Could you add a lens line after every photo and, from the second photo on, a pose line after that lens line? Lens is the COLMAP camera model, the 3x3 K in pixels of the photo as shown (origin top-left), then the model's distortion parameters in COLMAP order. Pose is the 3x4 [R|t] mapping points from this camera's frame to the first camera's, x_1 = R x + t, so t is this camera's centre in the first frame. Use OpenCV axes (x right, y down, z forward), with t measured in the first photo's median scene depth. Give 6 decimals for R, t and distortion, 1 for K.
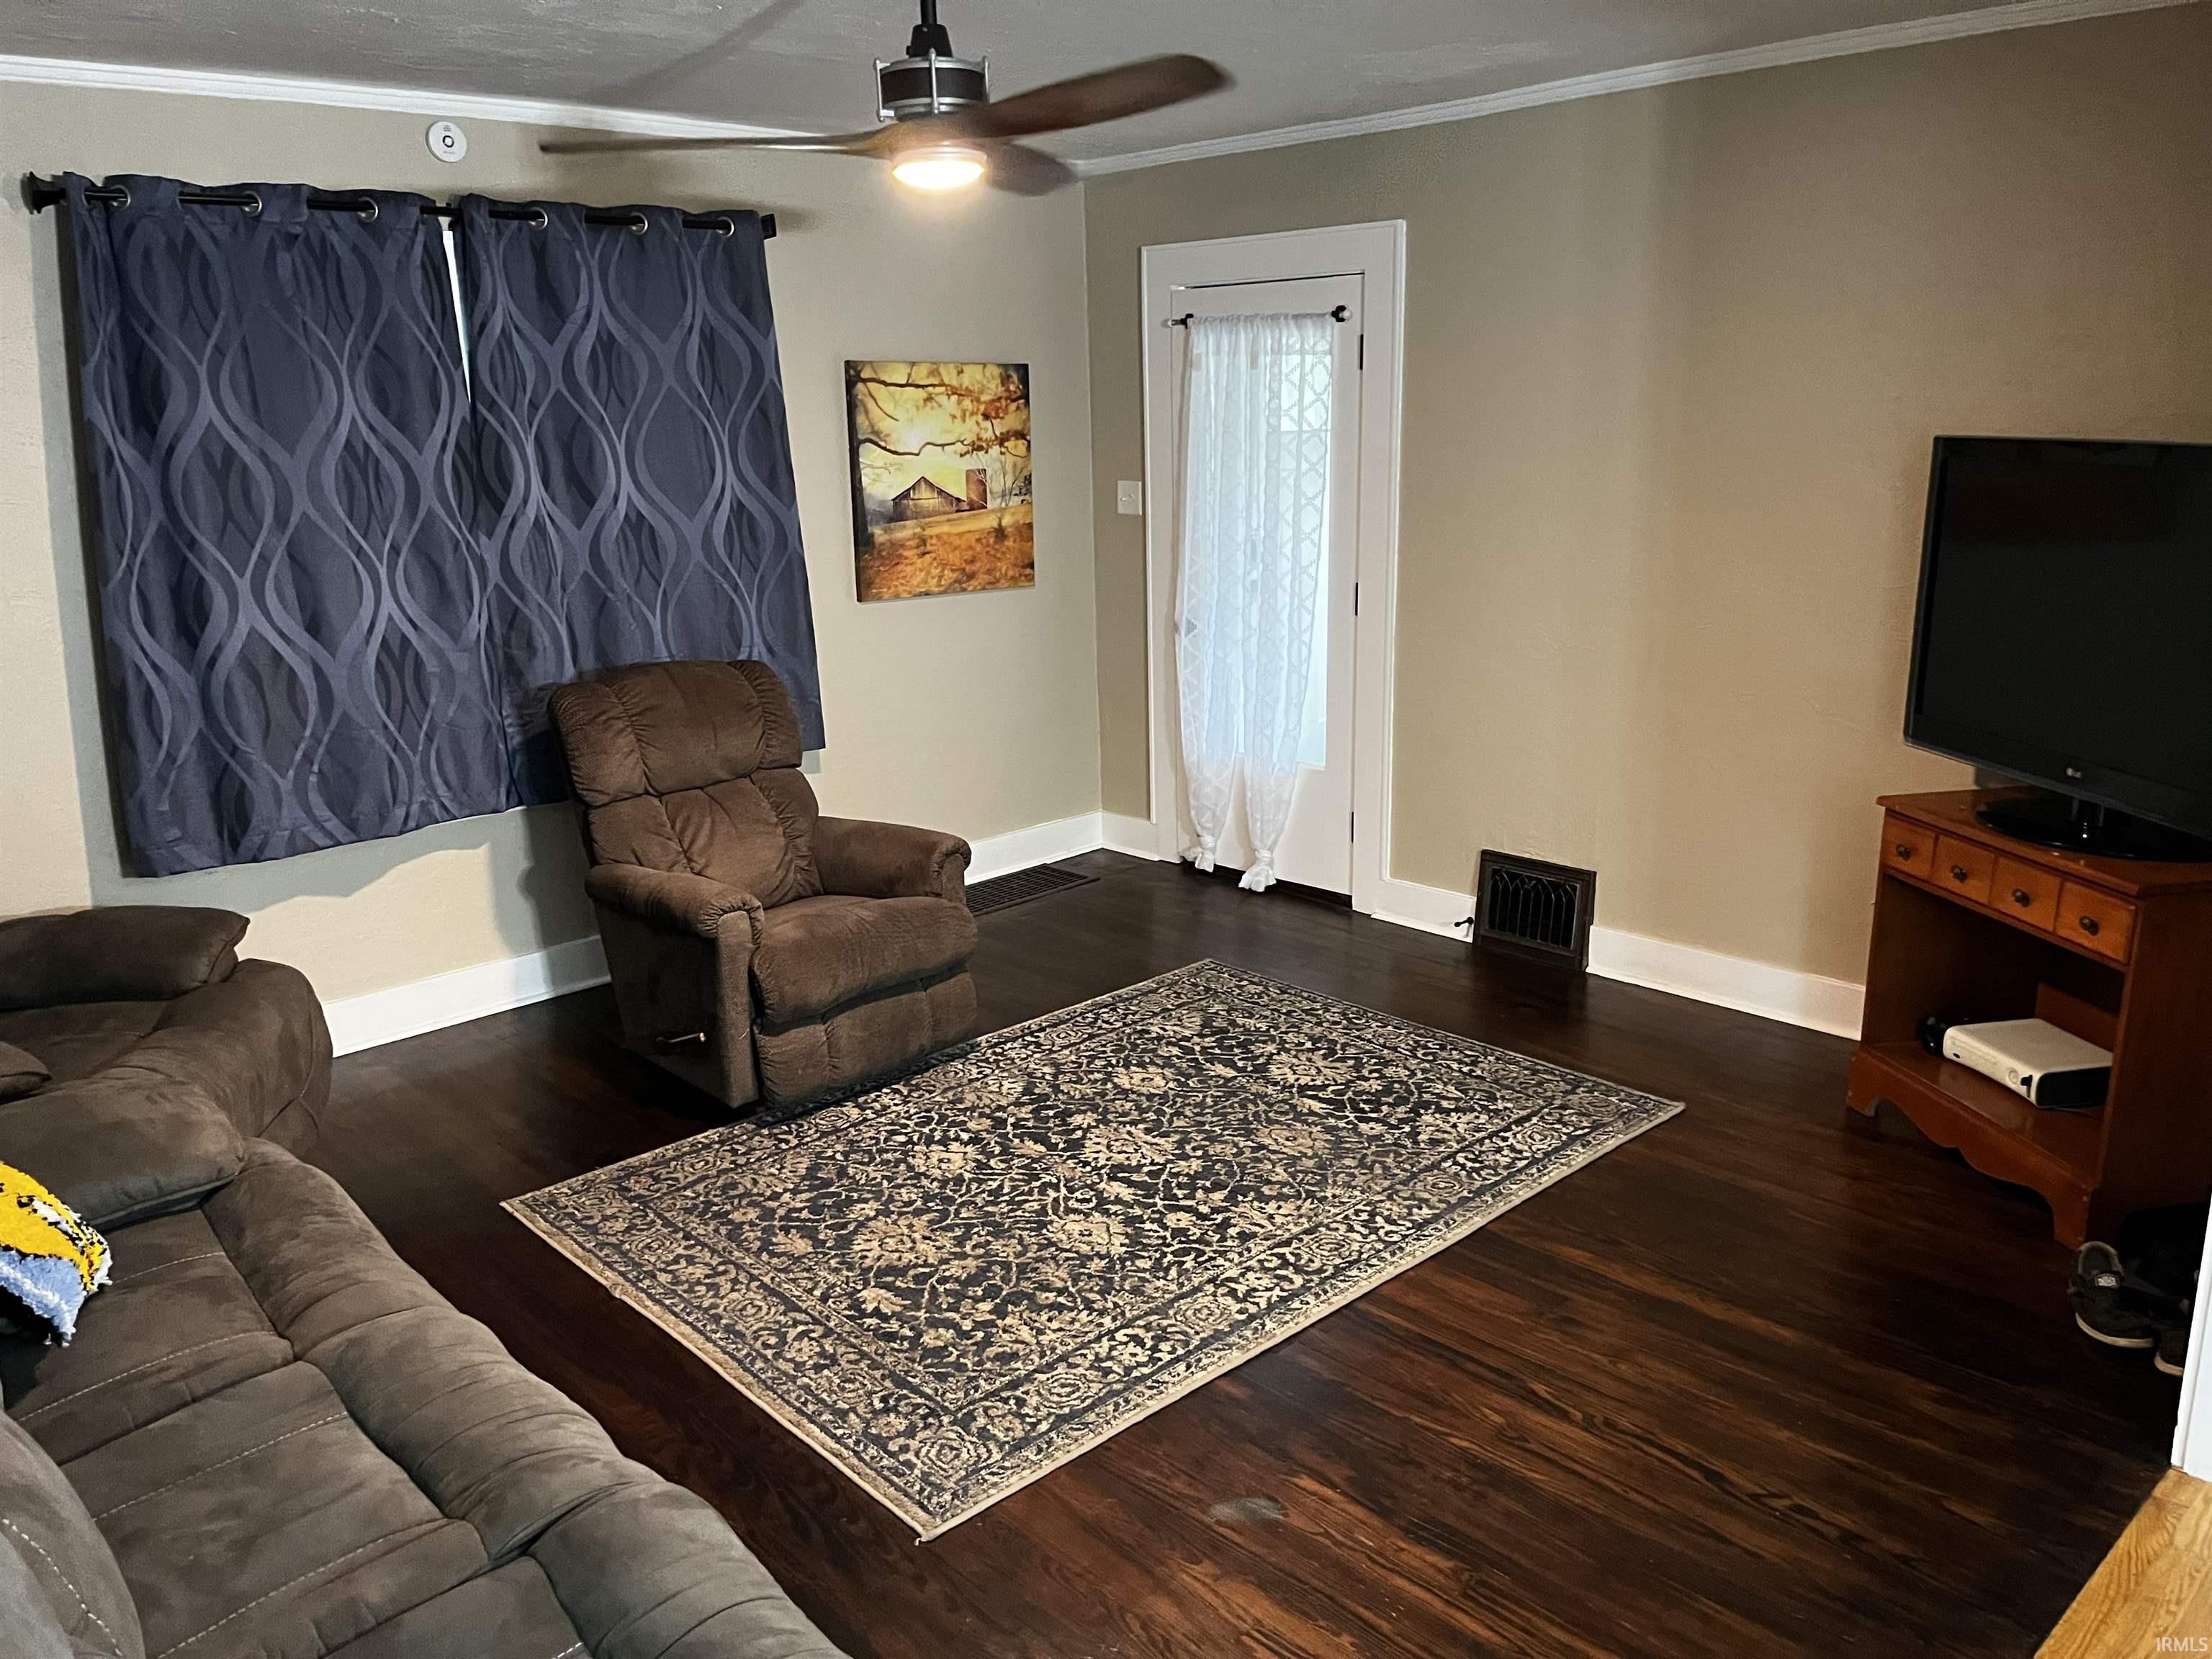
lens RADIAL K [[1679.7, 0, 1077.2], [0, 1679.7, 857.8], [0, 0, 1]] dist [0.086870, -0.119583]
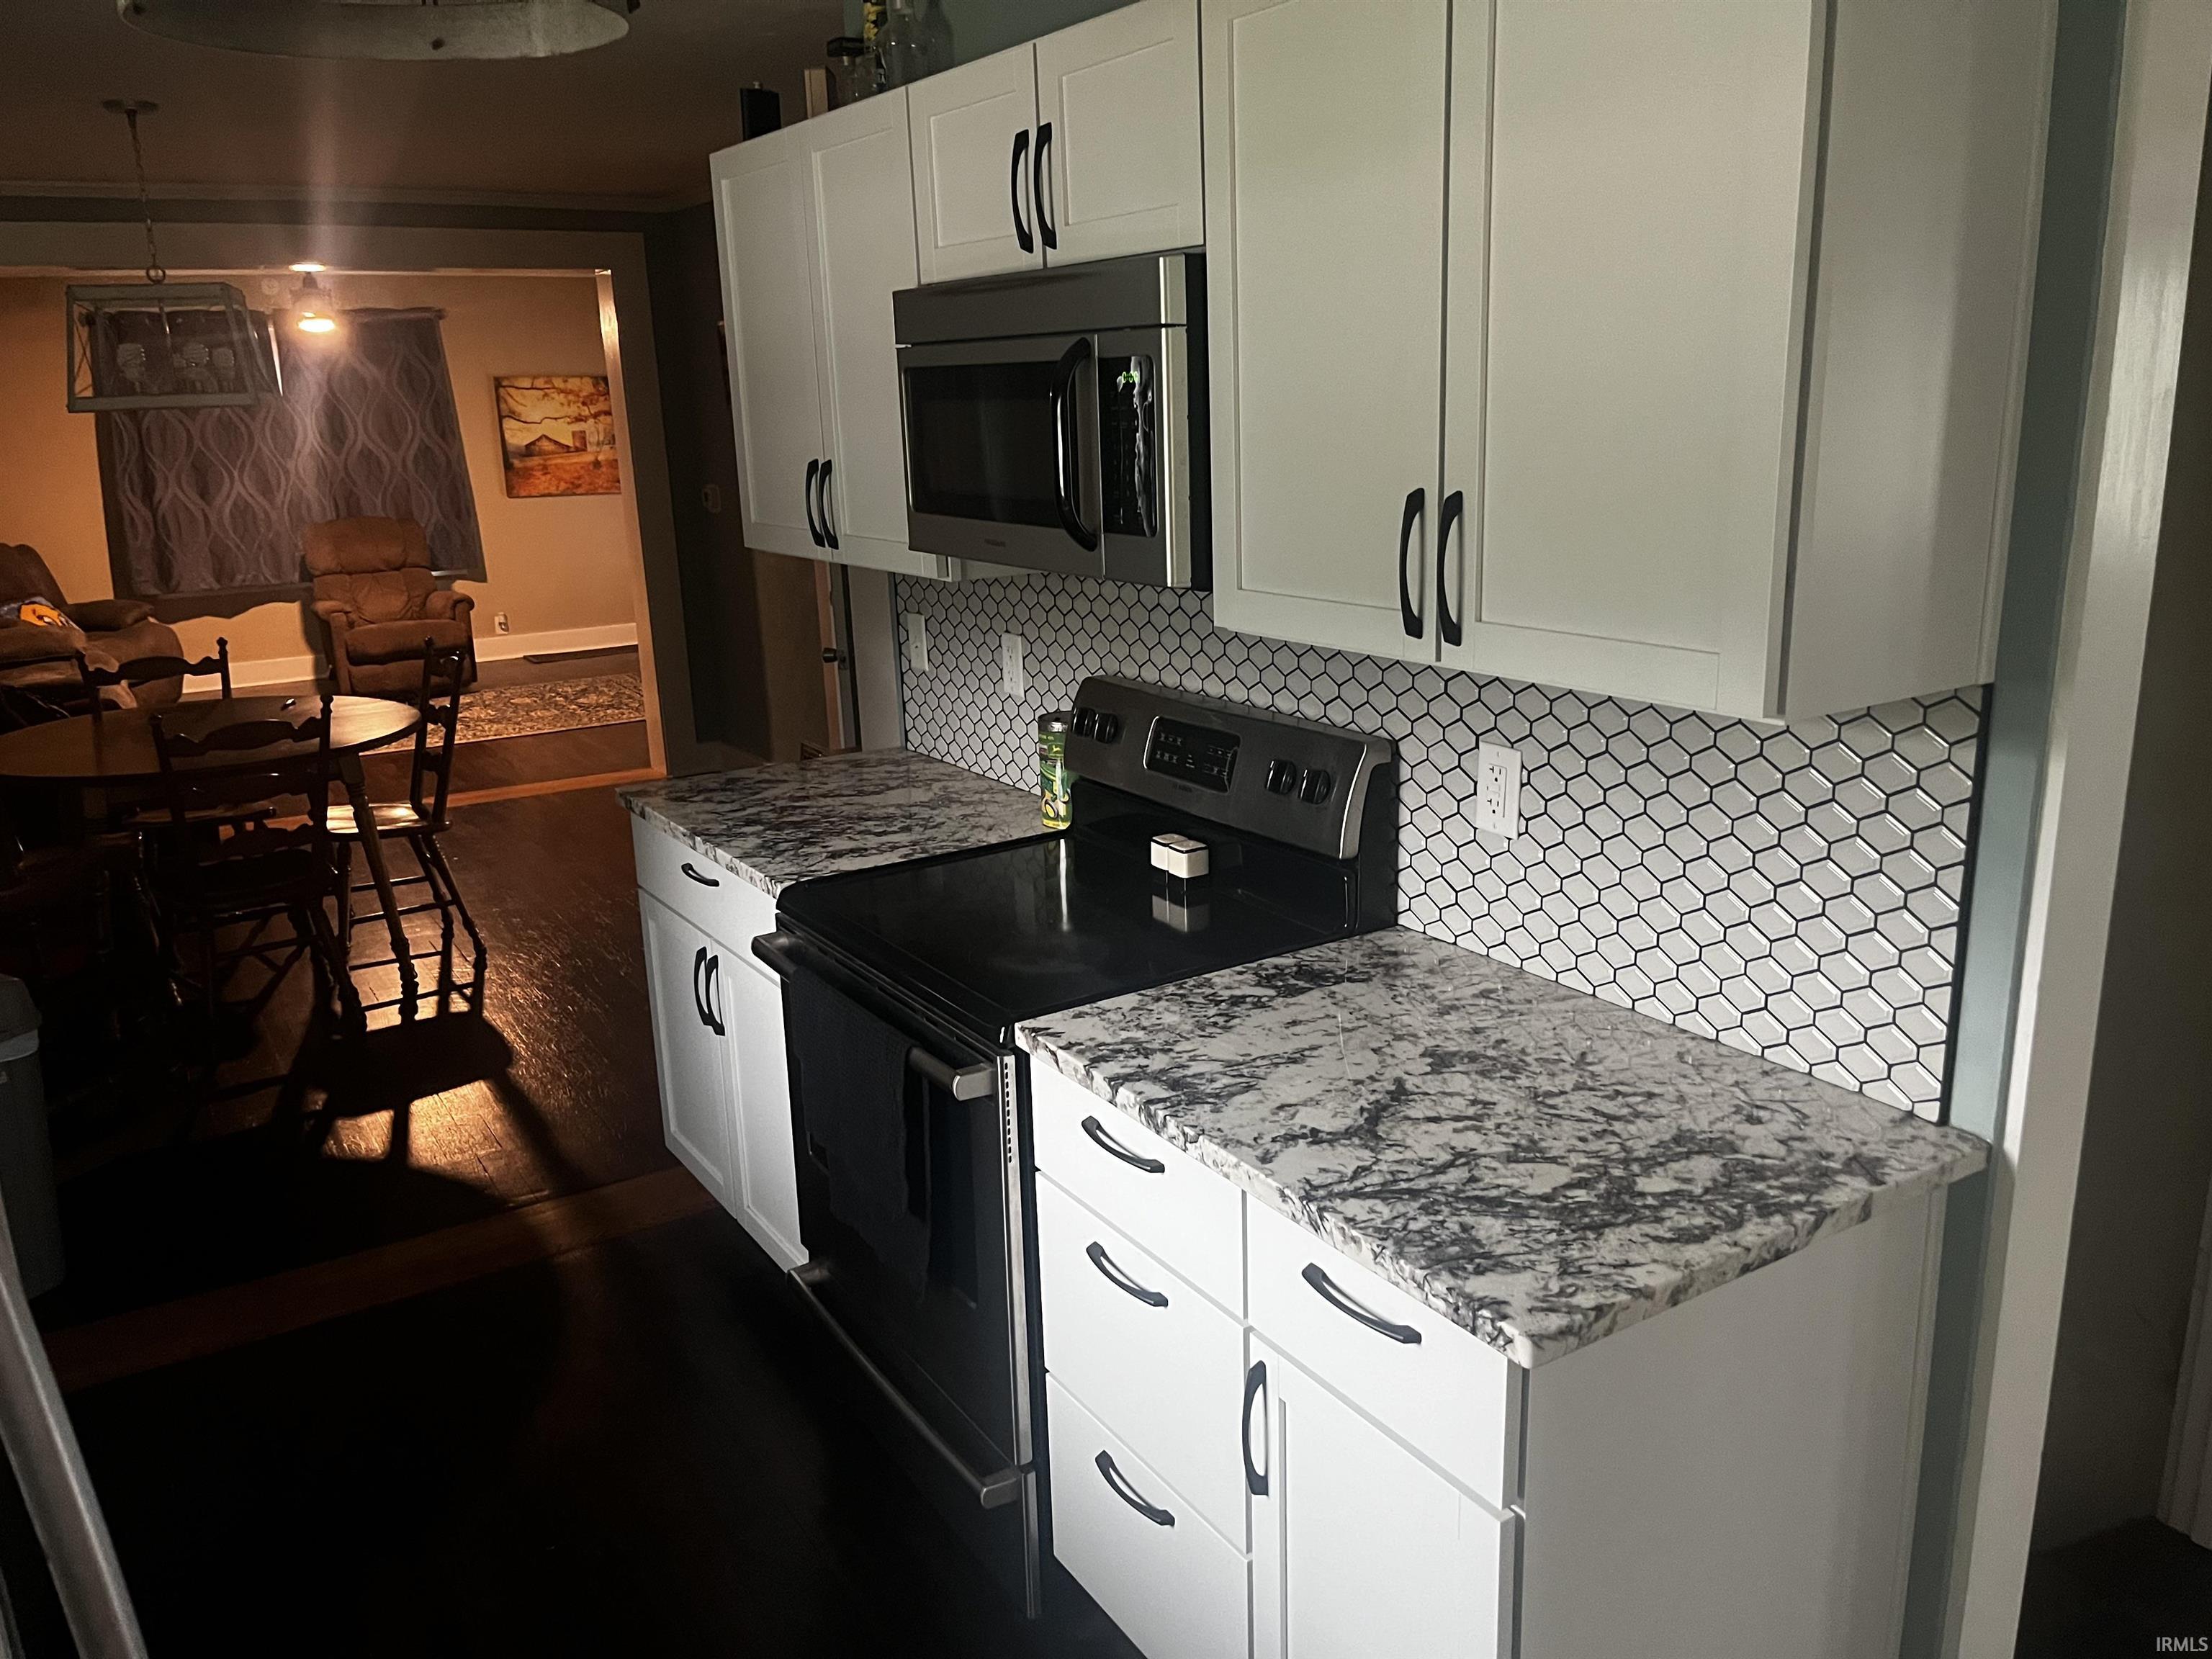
lens RADIAL K [[1695.6, 0, 1106.0], [0, 1695.6, 829.5], [0, 0, 1]] dist [0.100423, -0.155081]
pose [[0.982573, 0.038217, -0.181904, 1.235946], [-0.039500, 0.999214, -0.003436, 0.286174], [0.181630, 0.010561, 0.983310, -1.119914]]
